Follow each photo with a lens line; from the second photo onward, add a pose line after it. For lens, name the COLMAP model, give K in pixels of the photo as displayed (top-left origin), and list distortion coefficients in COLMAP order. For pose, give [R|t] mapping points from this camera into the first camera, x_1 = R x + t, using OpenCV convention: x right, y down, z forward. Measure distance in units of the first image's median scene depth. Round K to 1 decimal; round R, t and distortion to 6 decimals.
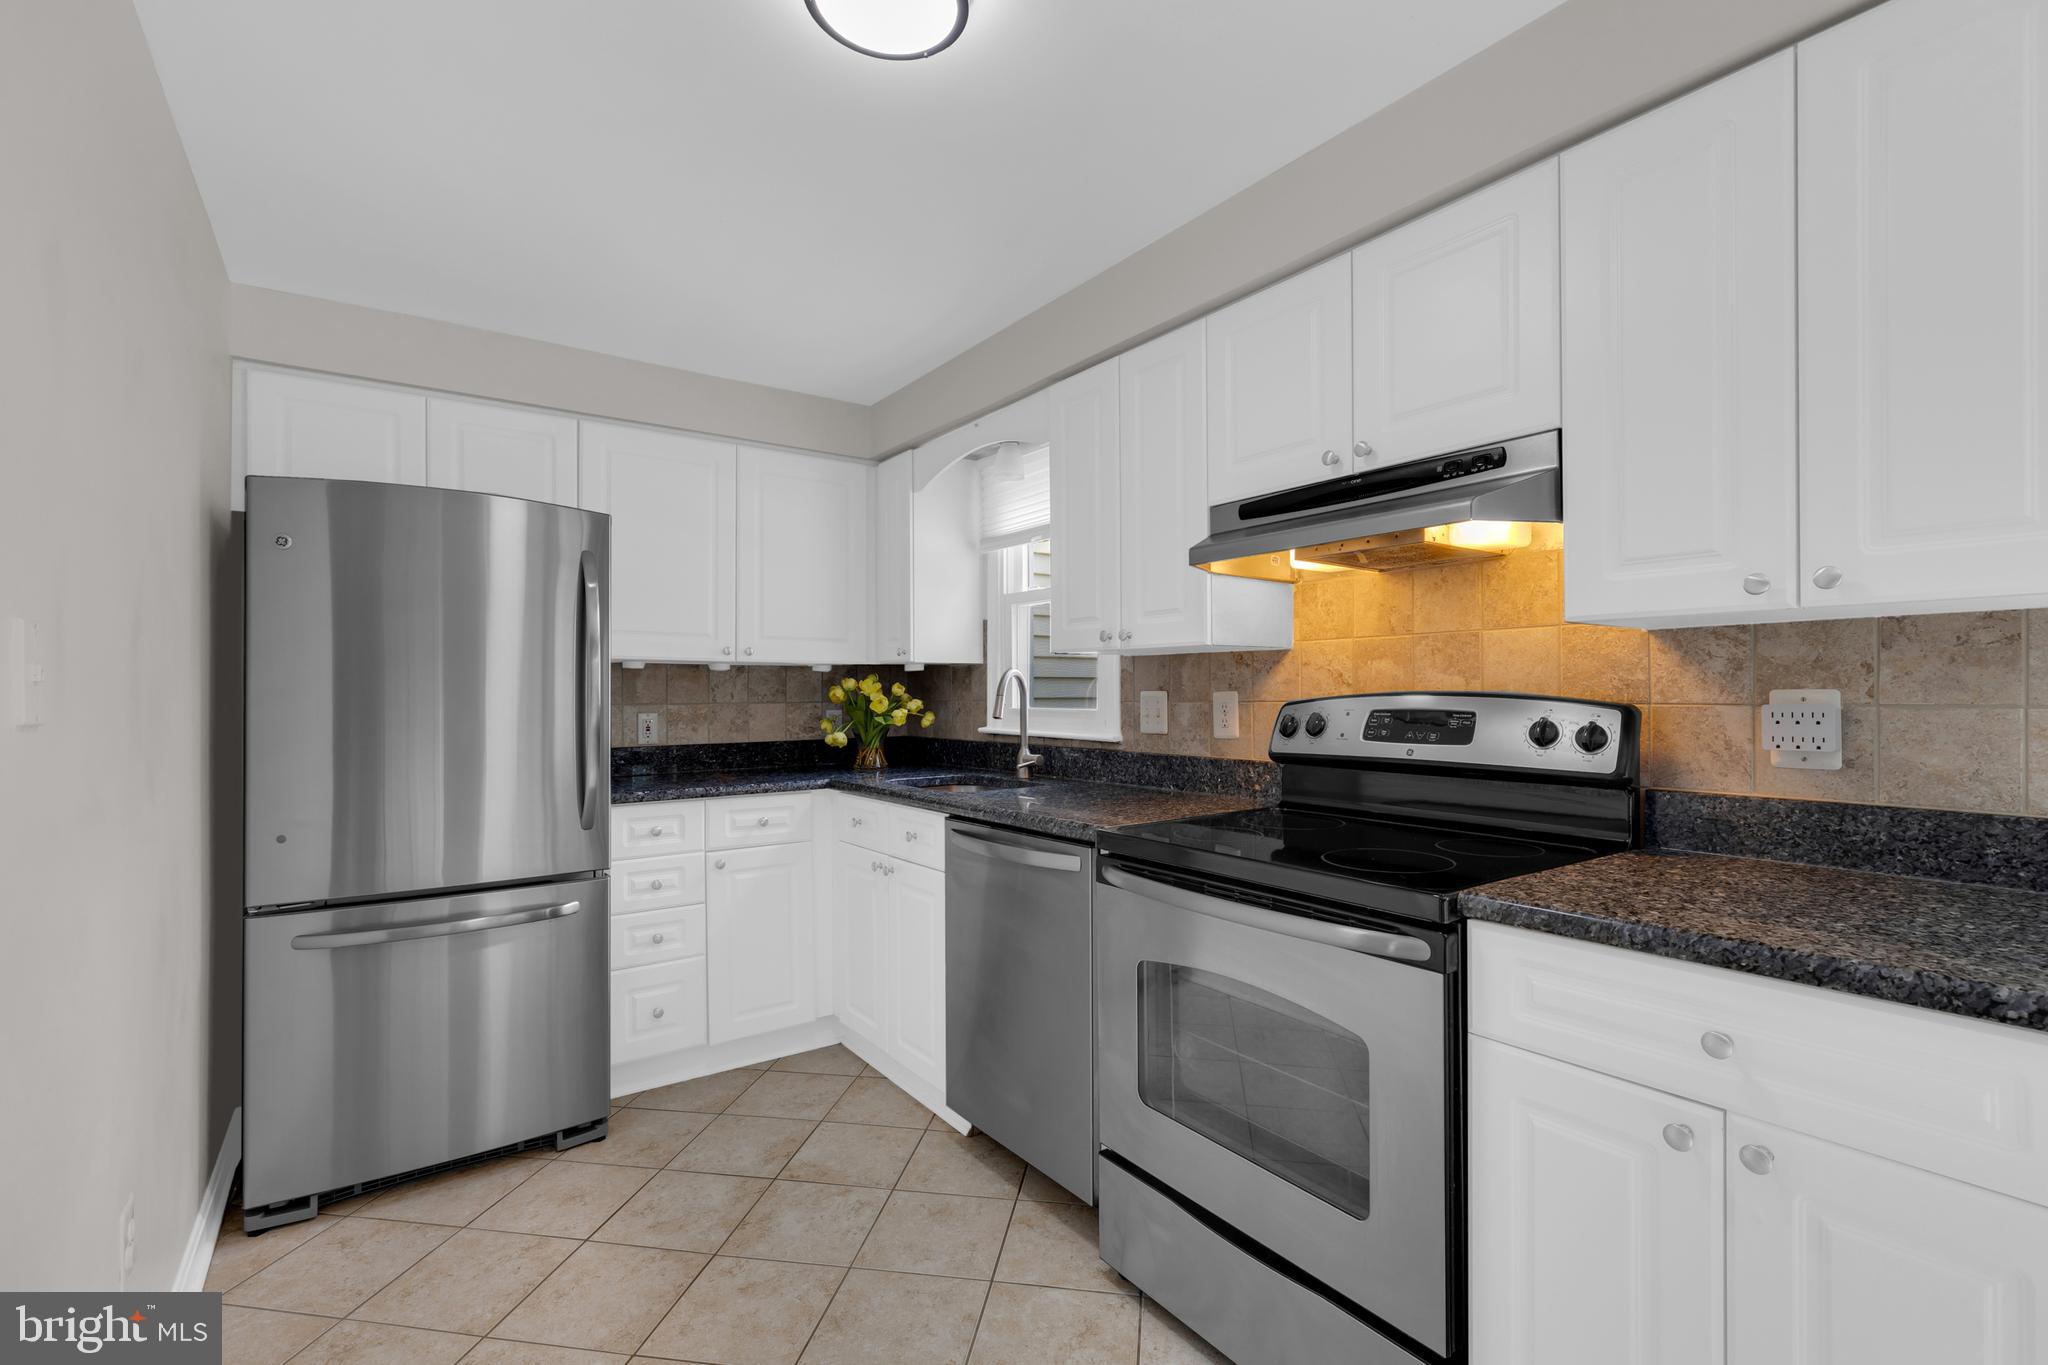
lens RADIAL K [[927.1, 0, 1018.8], [0, 927.1, 690.7], [0, 0, 1]] dist [0.011330, -0.003021]
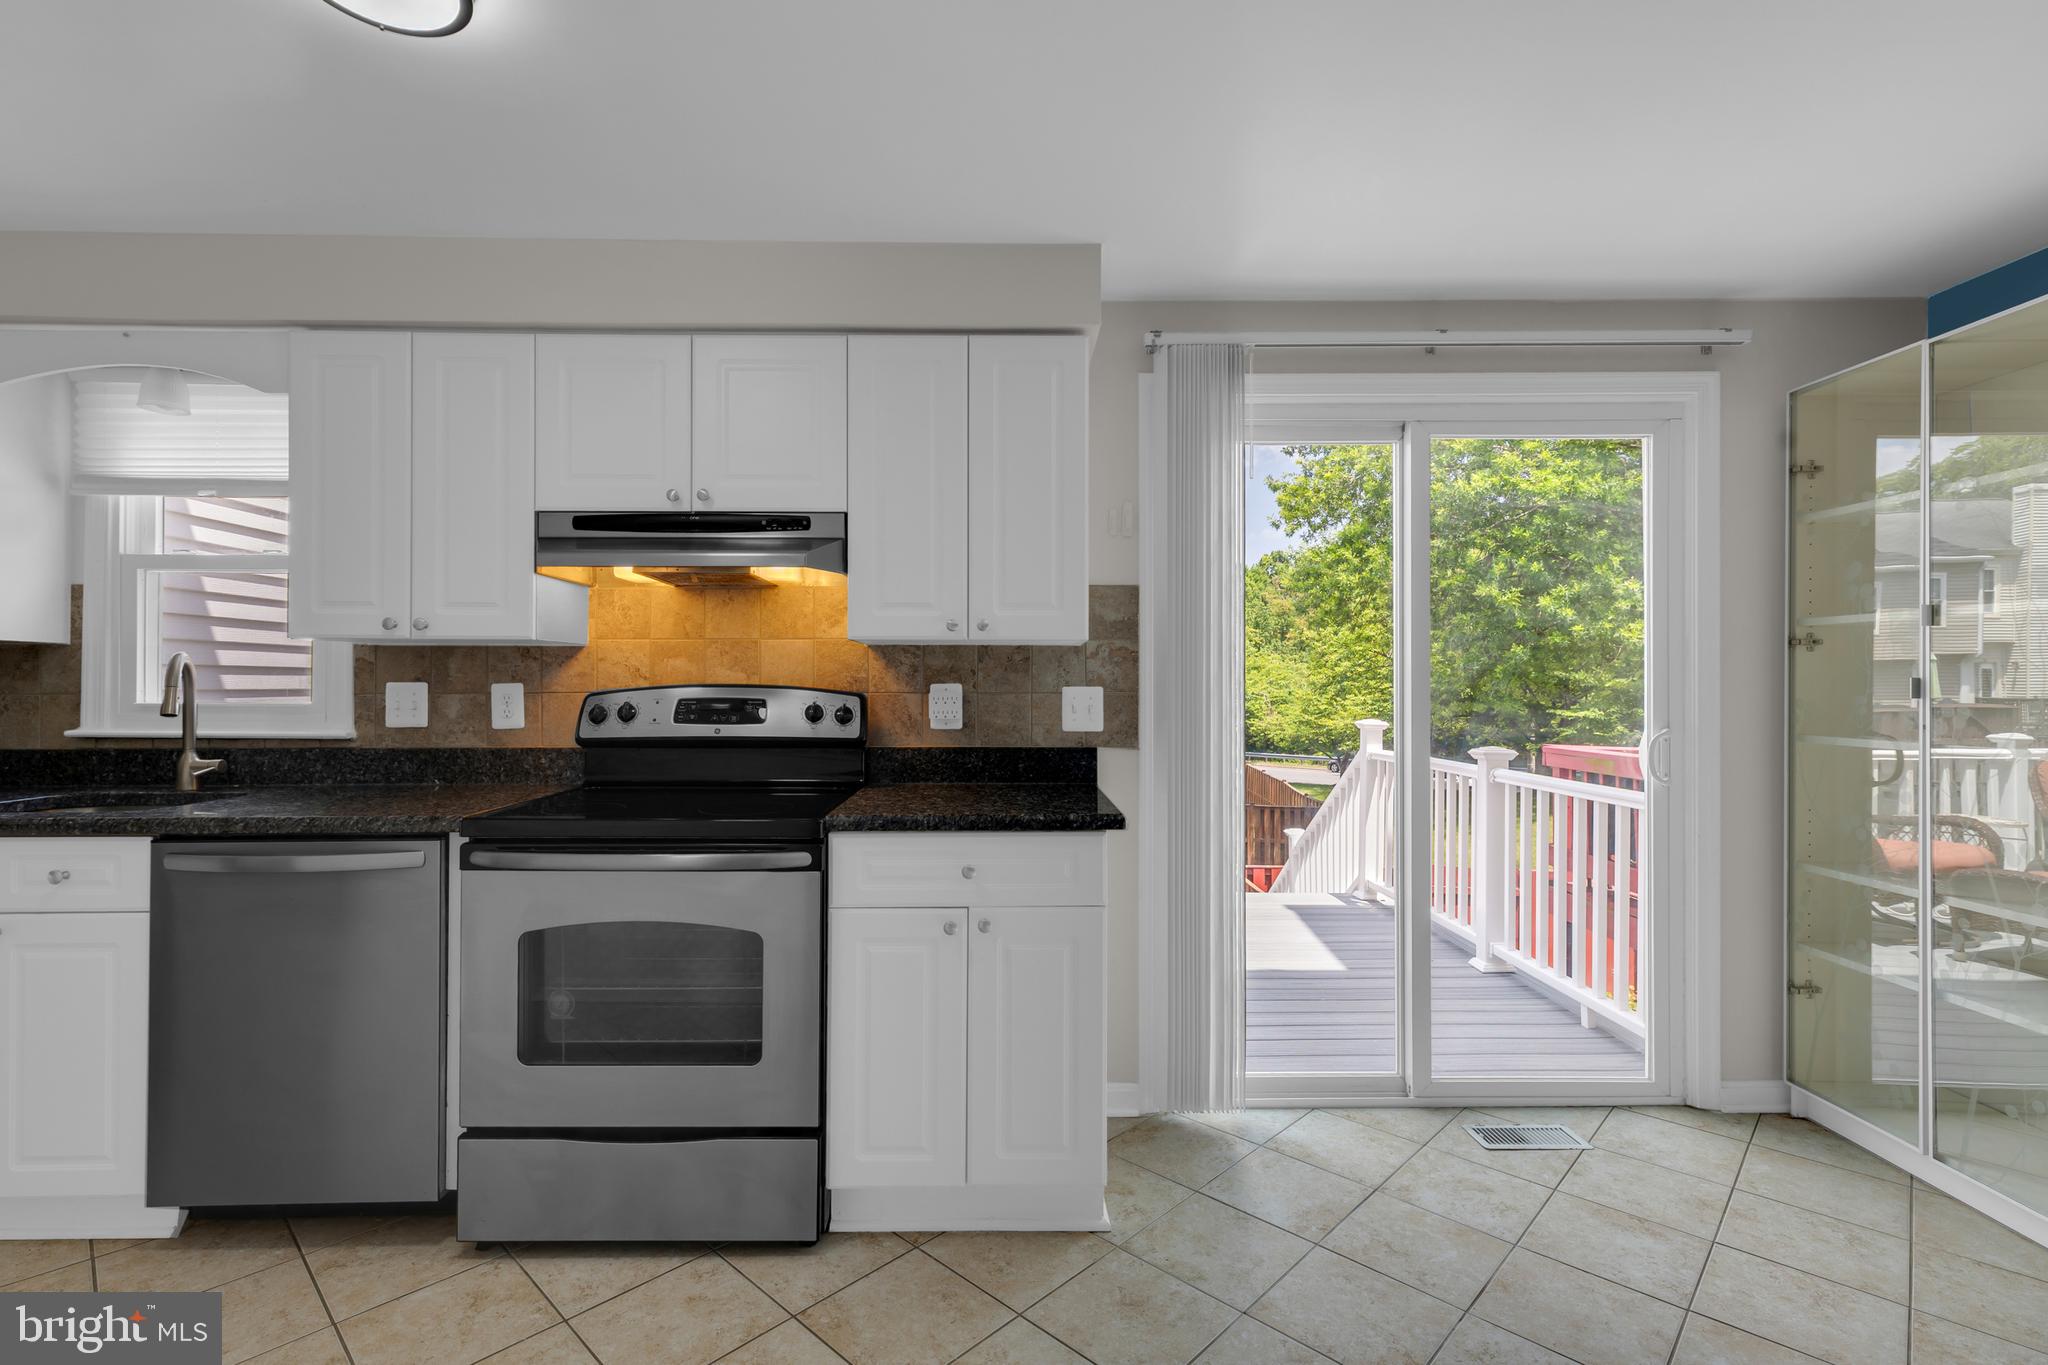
lens RADIAL K [[927.1, 0, 1014.7], [0, 927.1, 678.5], [0, 0, 1]] dist [0.011330, -0.003021]
pose [[0.564318, 0.010109, 0.825495, -0.367490], [-0.004831, 0.999948, -0.008943, 0.002350], [-0.825543, 0.001059, 0.564338, -0.065884]]
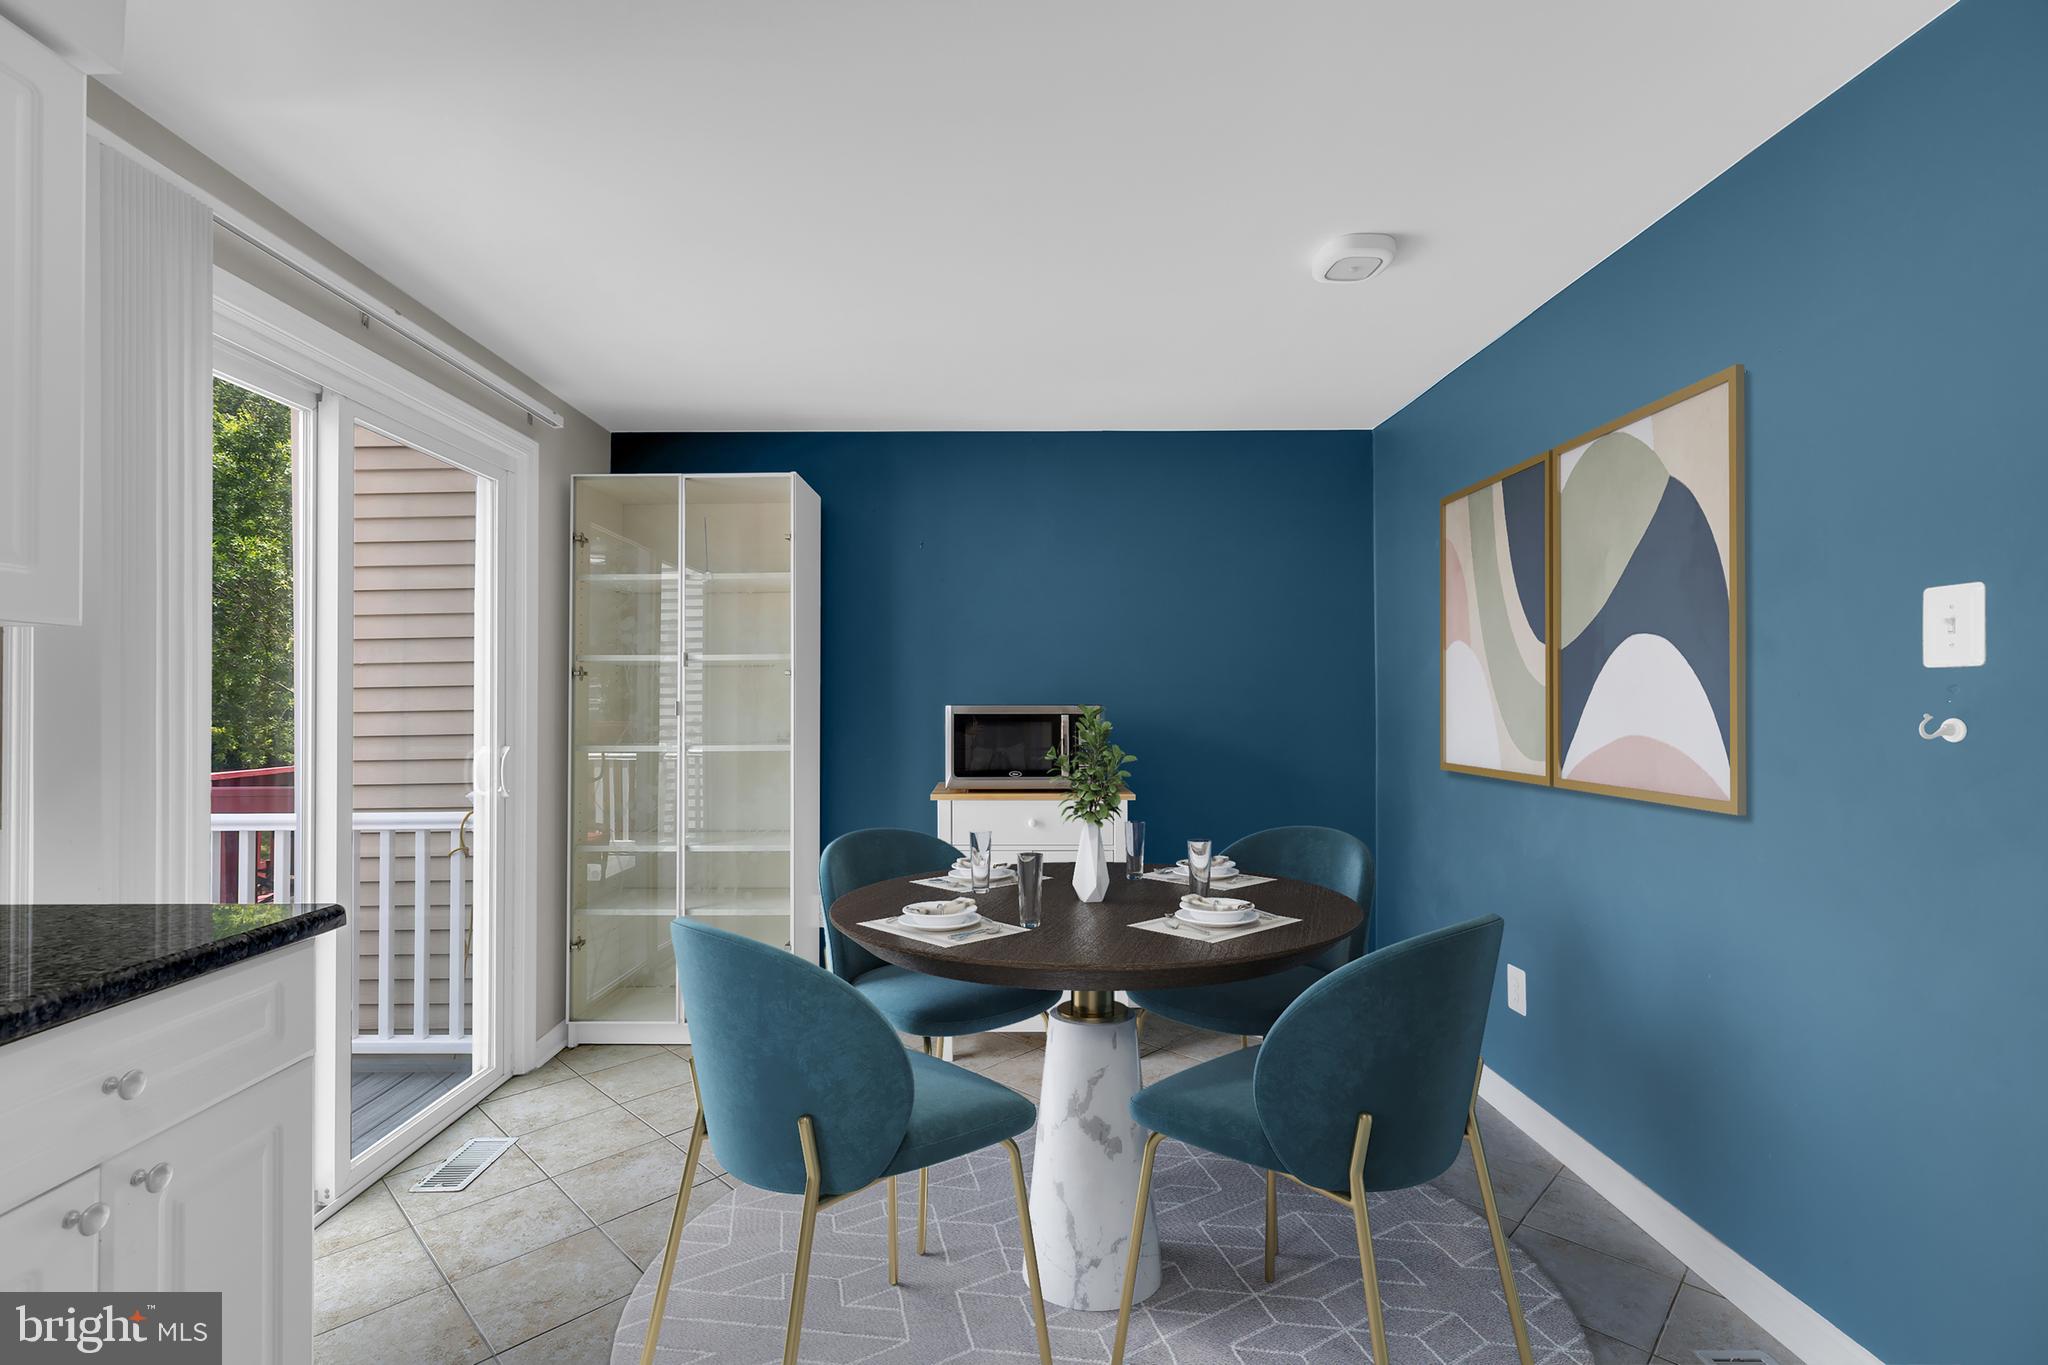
lens RADIAL K [[927.1, 0, 991.6], [0, 927.1, 685.5], [0, 0, 1]] dist [0.011330, -0.003021]
pose [[-0.818115, 0.019415, 0.574727, -0.246626], [0.004686, 0.999622, -0.027098, 0.005771], [-0.575035, -0.019476, -0.817897, 0.623886]]
